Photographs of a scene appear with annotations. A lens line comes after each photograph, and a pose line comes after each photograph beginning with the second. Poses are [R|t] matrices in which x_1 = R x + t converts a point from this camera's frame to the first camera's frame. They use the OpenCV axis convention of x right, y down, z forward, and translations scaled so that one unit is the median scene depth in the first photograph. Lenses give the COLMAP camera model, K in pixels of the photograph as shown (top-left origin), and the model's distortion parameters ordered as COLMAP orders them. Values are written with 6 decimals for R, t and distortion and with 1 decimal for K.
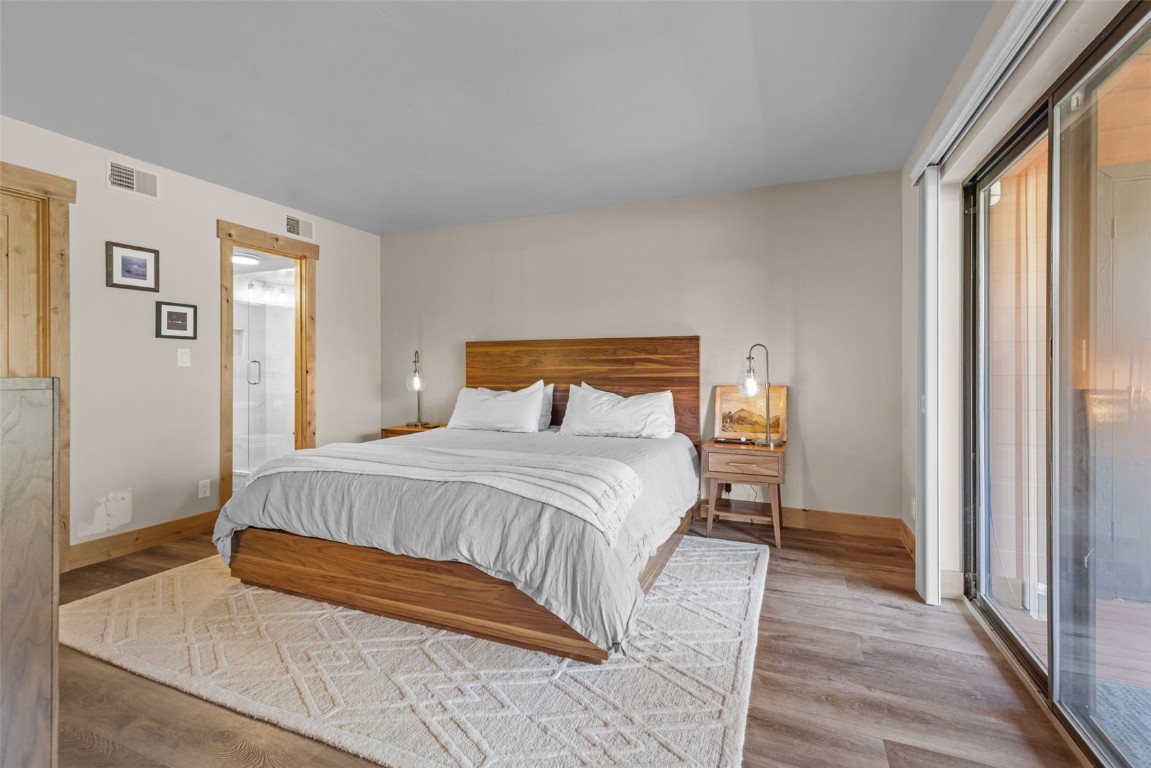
lens RADIAL K [[518.2, 0, 576.5], [0, 518.2, 368.1], [0, 0, 1]] dist [0.004969, 0.000087]
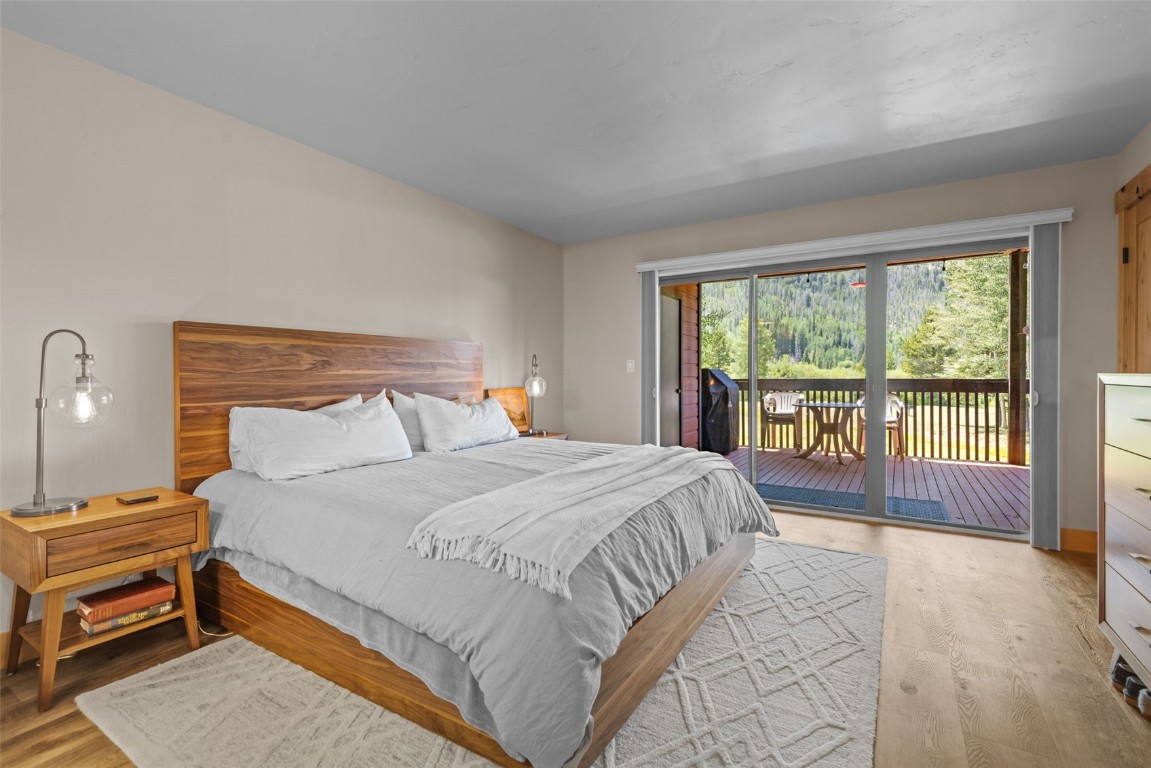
lens RADIAL K [[516.3, 0, 578.0], [0, 516.3, 381.0], [0, 0, 1]] dist [0.002234, -0.000010]
pose [[0.156368, -0.011168, 0.987636, -0.866342], [0.001341, 0.999938, 0.011095, 0.004741], [-0.987698, -0.000410, 0.156373, 0.696829]]
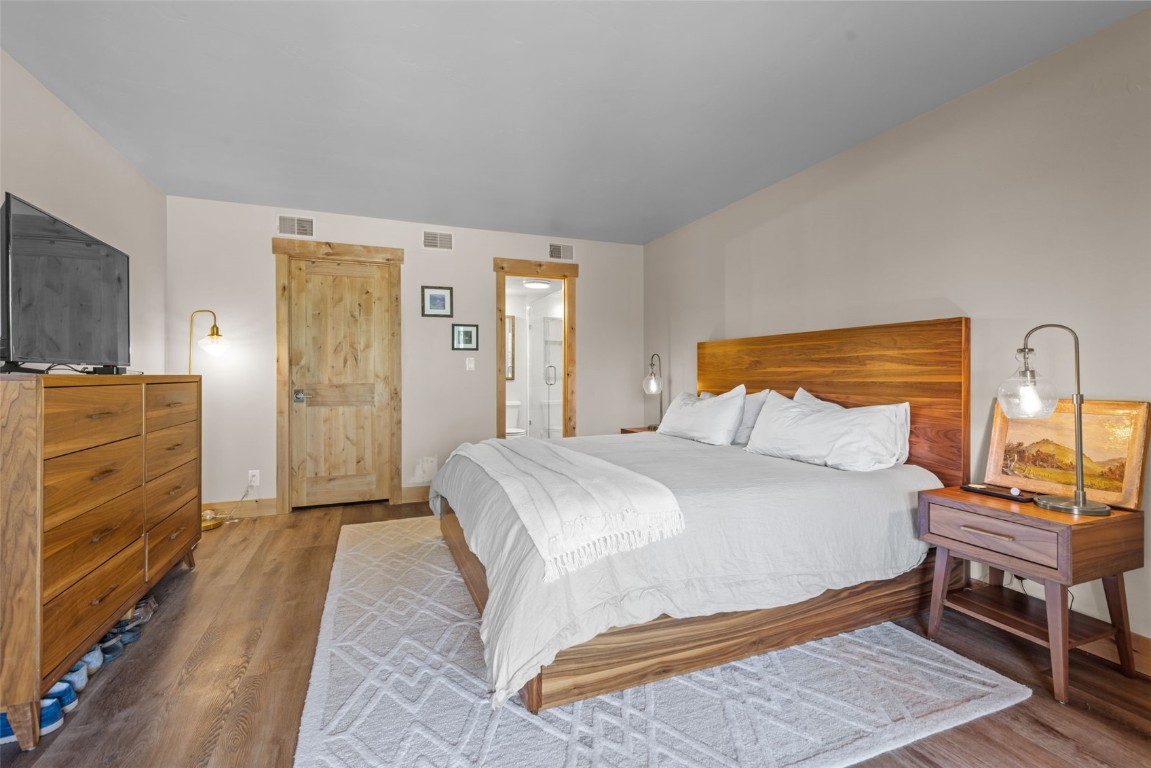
lens RADIAL K [[515.8, 0, 574.8], [0, 515.8, 374.2], [0, 0, 1]] dist [0.005511, 0.000083]
pose [[0.701482, -0.000396, -0.712687, 0.388781], [0.003068, 0.999992, 0.002465, 0.003932], [0.712681, -0.003916, 0.701478, 0.248438]]
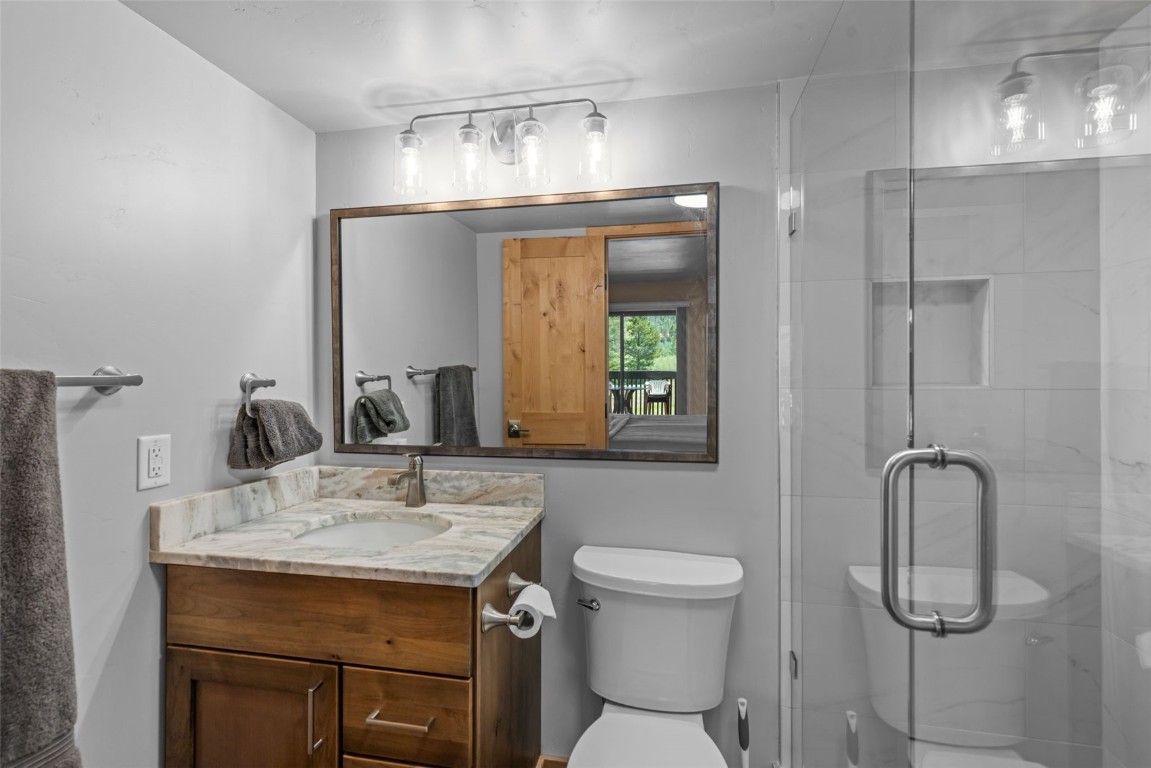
lens RADIAL K [[515.0, 0, 576.1], [0, 515.0, 371.9], [0, 0, 1]] dist [0.004317, -0.000056]
pose [[0.208666, -0.001616, -0.977986, -0.698038], [0.002291, 0.999997, -0.001164, -0.047942], [0.977984, -0.001998, 0.208669, 1.195468]]
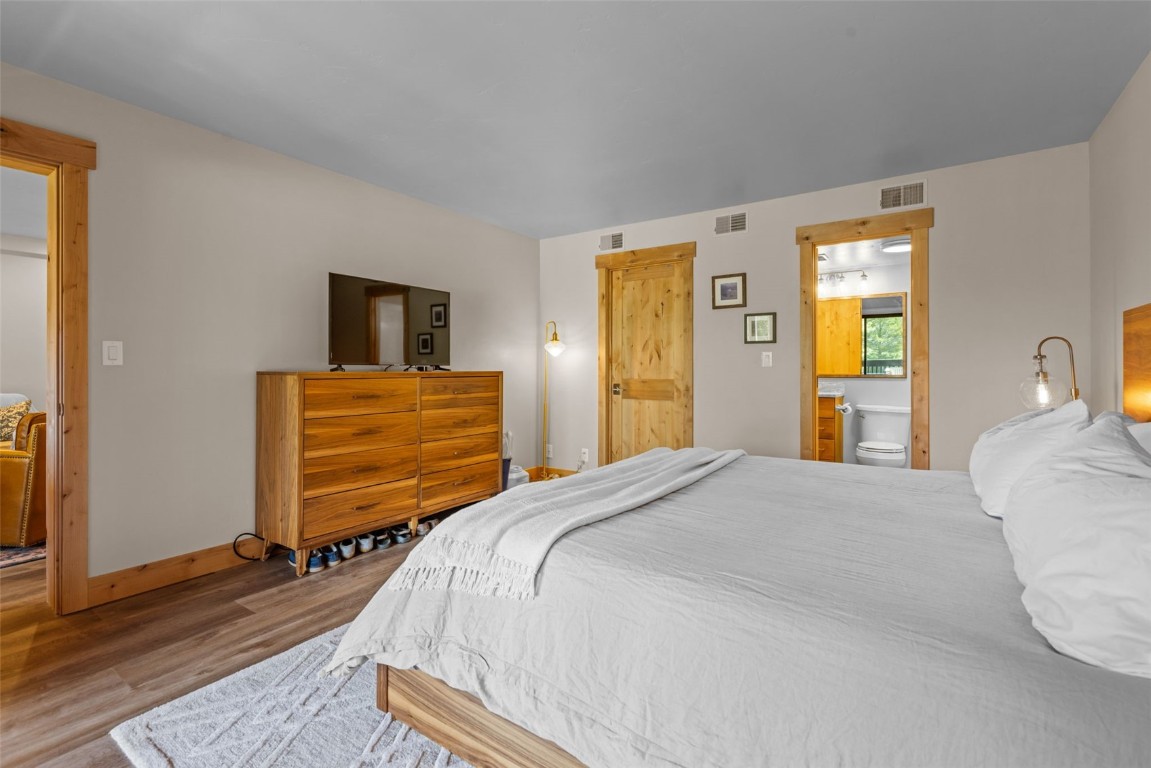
lens RADIAL K [[515.0, 0, 576.1], [0, 515.0, 371.9], [0, 0, 1]] dist [0.004317, -0.000056]
pose [[-0.200014, 0.007219, -0.979766, 0.448341], [0.002529, 0.999973, 0.006851, -0.000712], [0.979790, -0.001107, -0.200027, 0.805274]]
